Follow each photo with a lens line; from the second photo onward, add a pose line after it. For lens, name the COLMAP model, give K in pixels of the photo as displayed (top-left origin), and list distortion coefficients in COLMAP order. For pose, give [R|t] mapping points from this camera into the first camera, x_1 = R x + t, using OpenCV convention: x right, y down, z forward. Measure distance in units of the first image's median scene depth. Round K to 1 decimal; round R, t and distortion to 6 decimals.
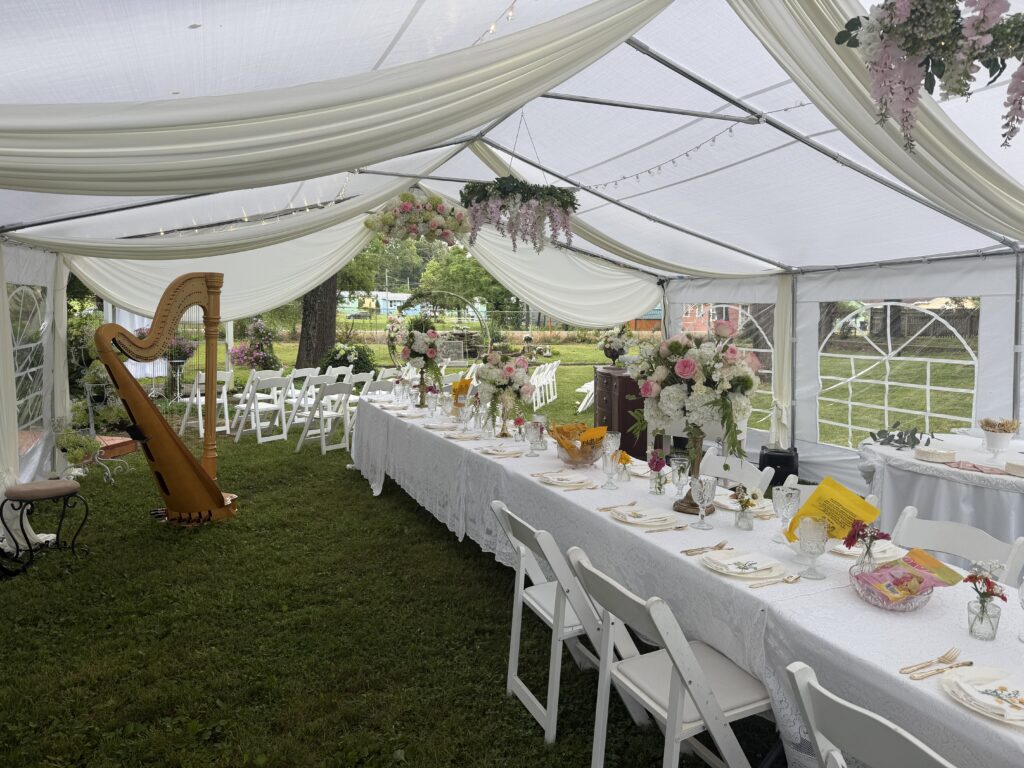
lens RADIAL K [[715.4, 0, 510.6], [0, 715.4, 388.5], [0, 0, 1]] dist [0.112891, -0.178827]
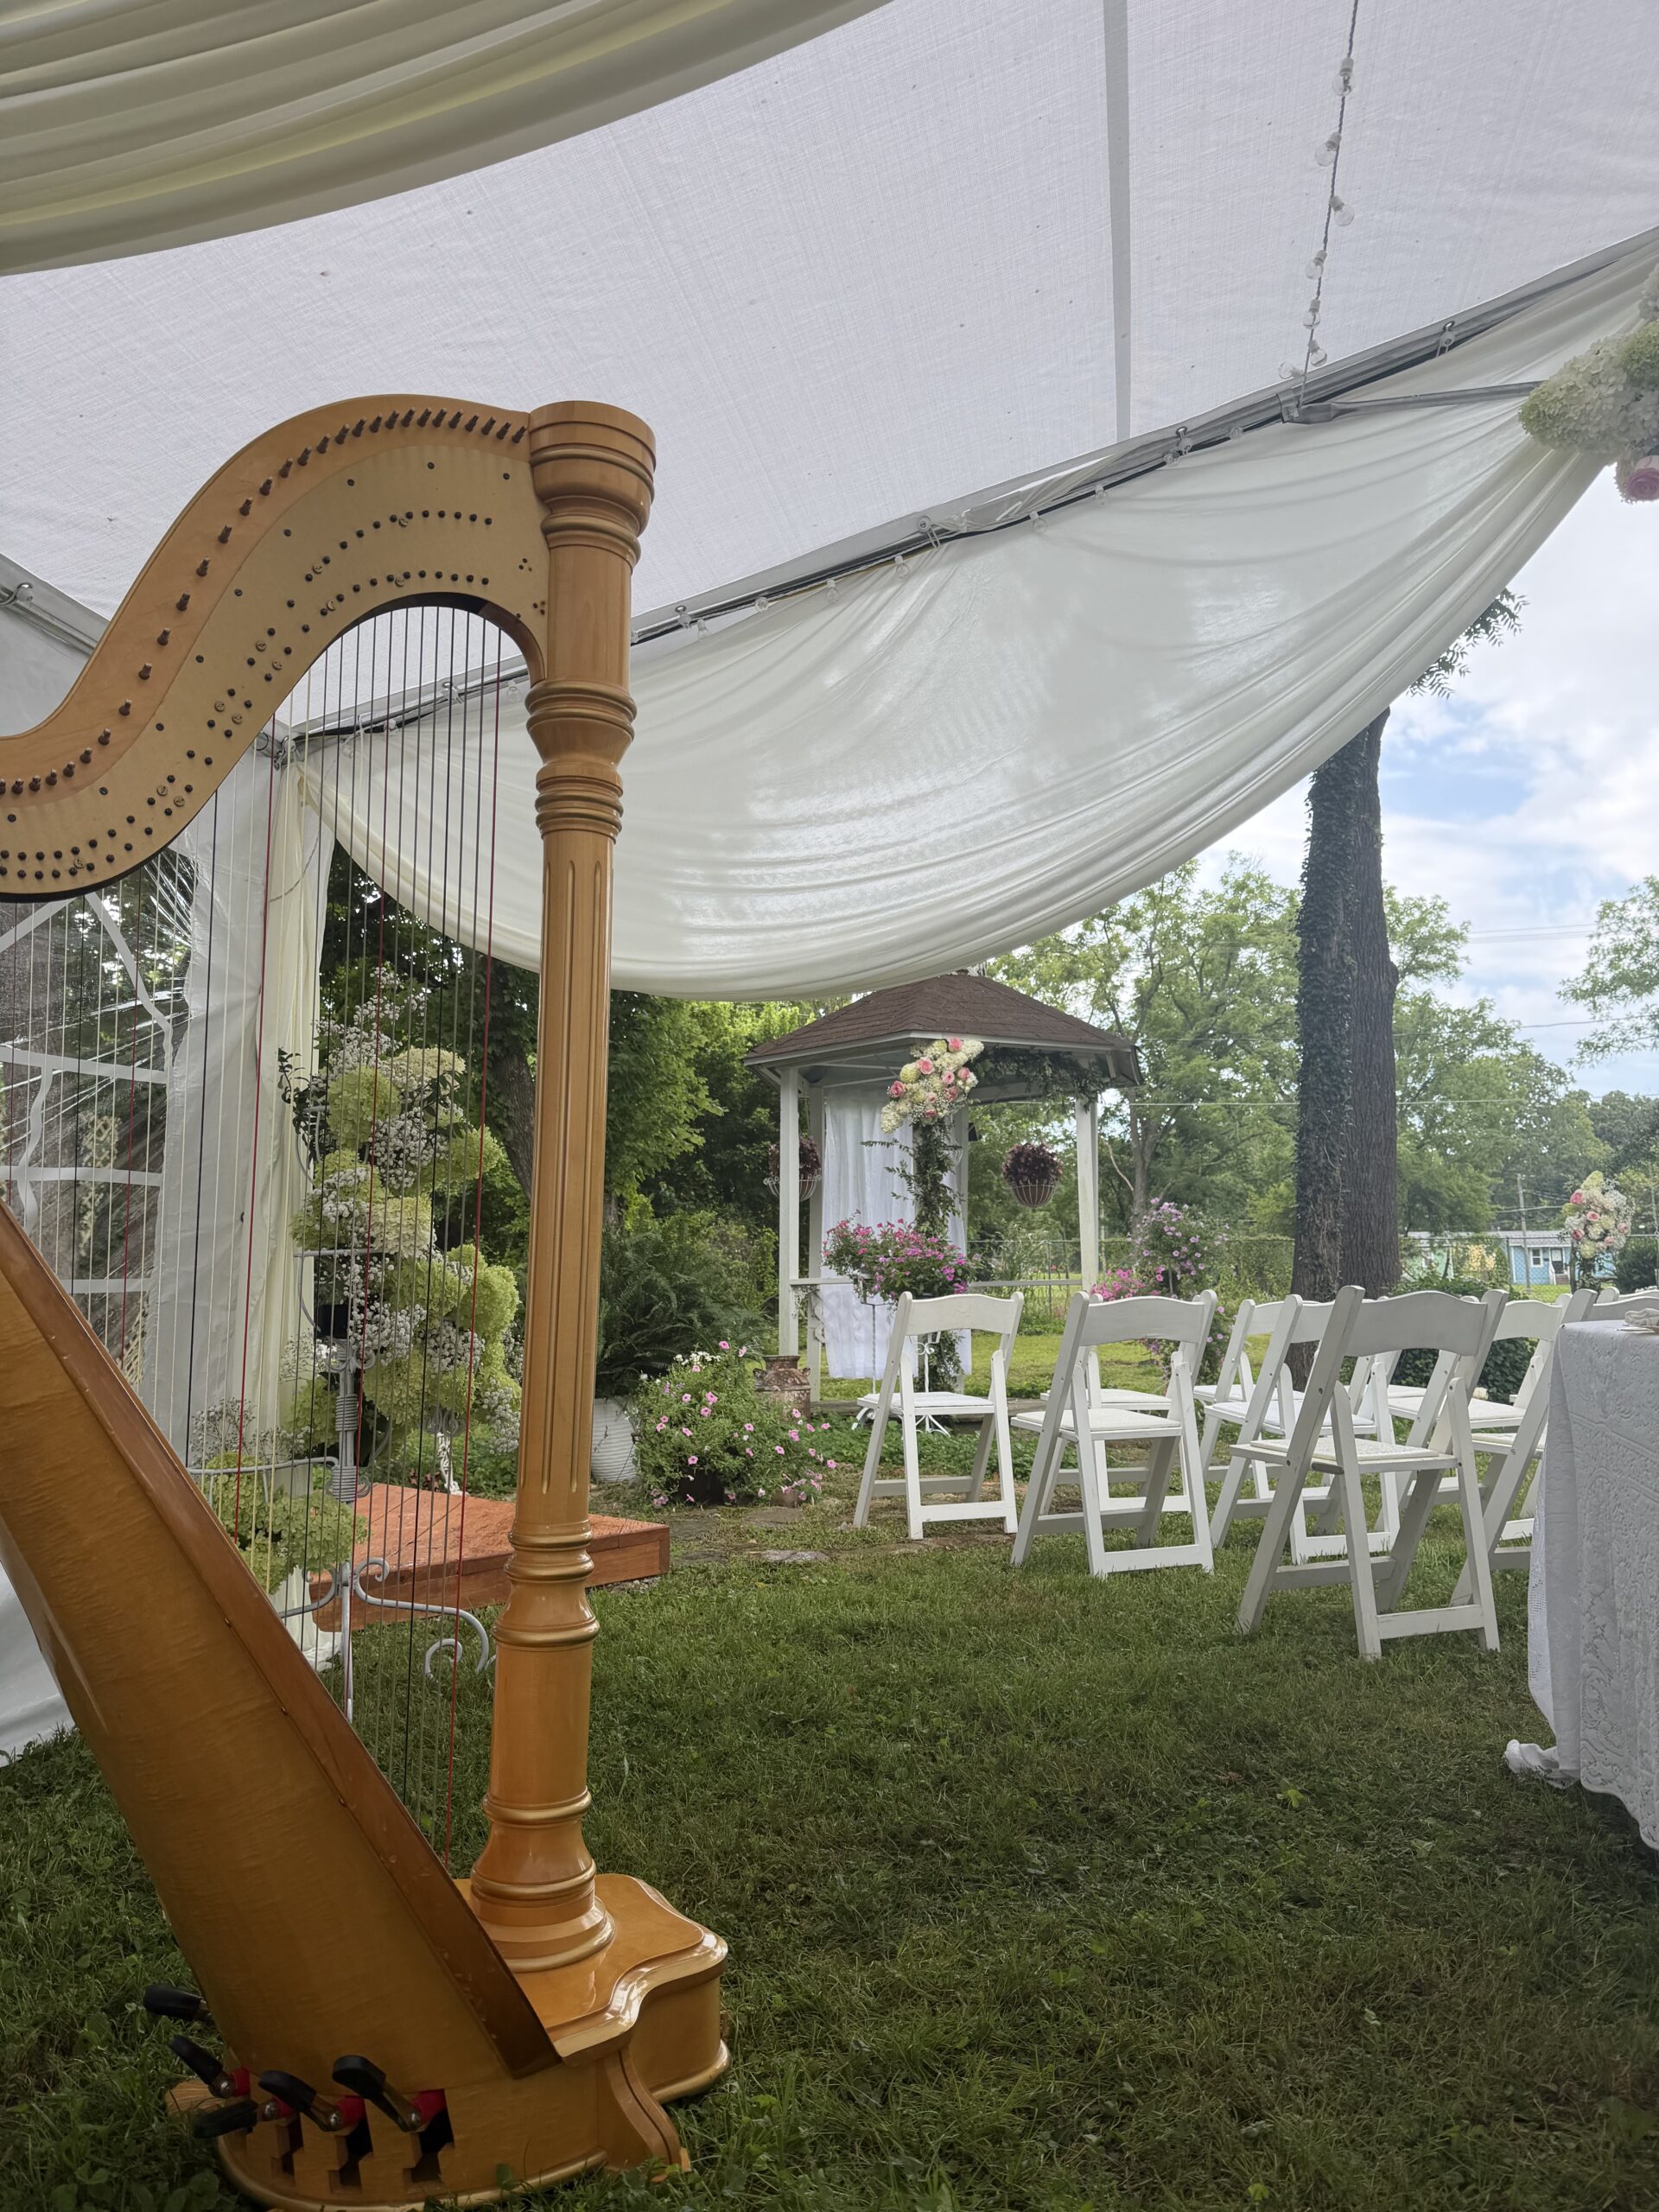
lens RADIAL K [[1545.3, 0, 829.5], [0, 1545.3, 1106.0], [0, 0, 1]] dist [0.112891, -0.178827]
pose [[0.833931, -0.099382, -0.542847, -0.119873], [-0.024545, 0.975999, -0.216387, 0.036330], [0.551323, 0.193776, 0.811476, 0.482781]]
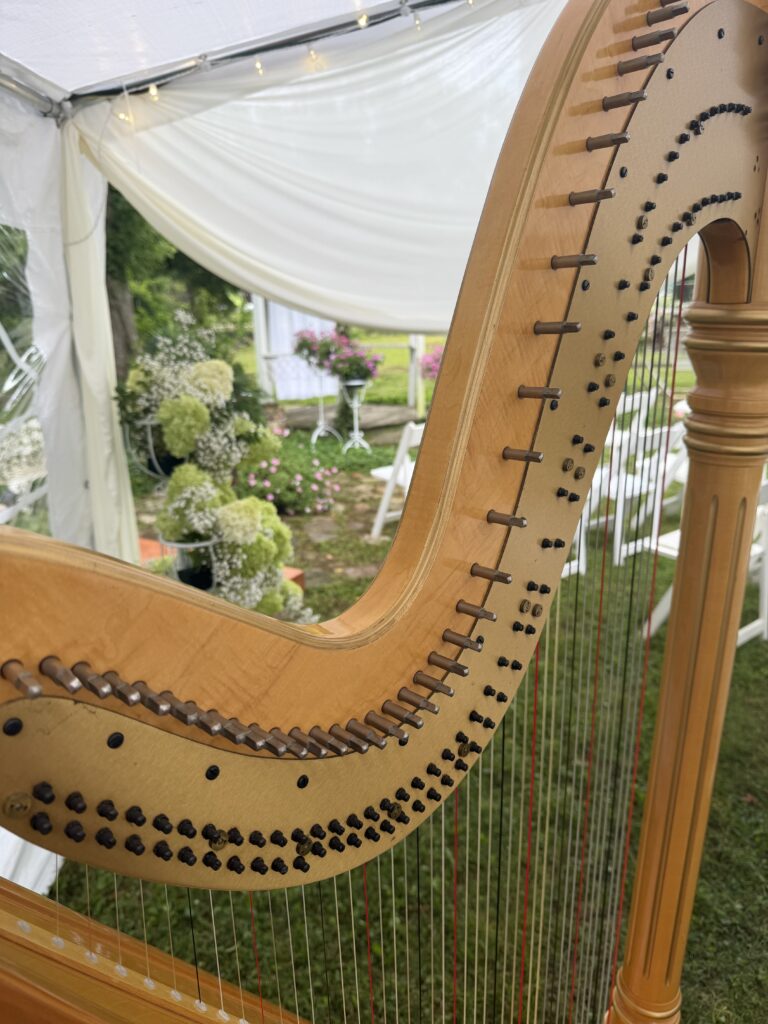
lens RADIAL K [[744.1, 0, 384.0], [0, 744.1, 512.0], [0, 0, 1]] dist [0.026934, -0.001813]
pose [[0.935285, 0.056730, -0.349318, -0.264790], [0.007049, 0.983886, 0.178658, -0.054414], [0.353825, -0.169558, 0.919814, 0.516586]]
